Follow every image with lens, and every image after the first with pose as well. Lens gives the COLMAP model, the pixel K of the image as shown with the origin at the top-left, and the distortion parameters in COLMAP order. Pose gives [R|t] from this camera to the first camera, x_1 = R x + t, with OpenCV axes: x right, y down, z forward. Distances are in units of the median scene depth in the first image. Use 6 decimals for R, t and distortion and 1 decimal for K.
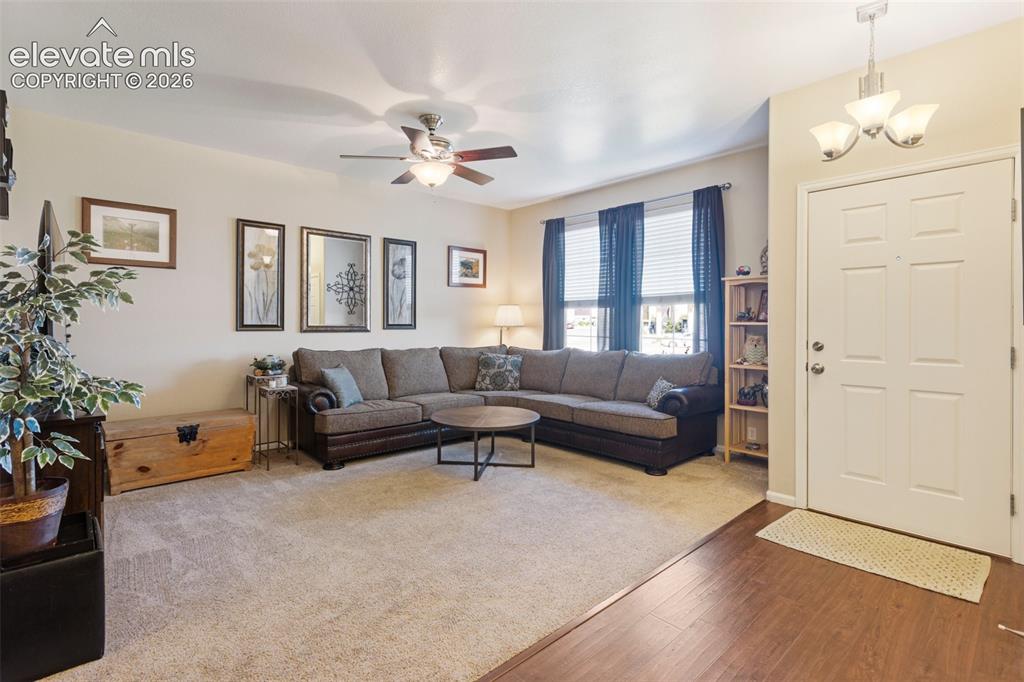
lens RADIAL K [[486.3, 0, 508.5], [0, 486.3, 326.5], [0, 0, 1]] dist [0.003316, 0.000544]
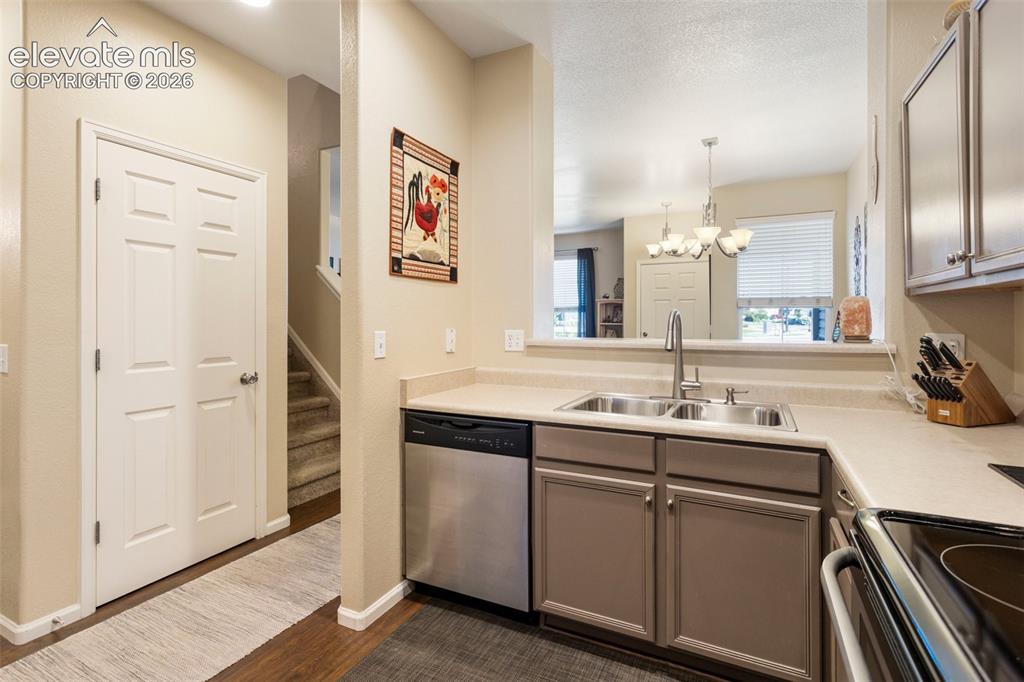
lens RADIAL K [[486.3, 0, 508.5], [0, 486.3, 326.5], [0, 0, 1]] dist [0.003316, 0.000544]
pose [[0.934069, -0.000880, 0.357091, -0.547320], [-0.000109, 0.999996, 0.002747, -0.001099], [-0.357092, -0.002605, 0.934066, -0.633235]]
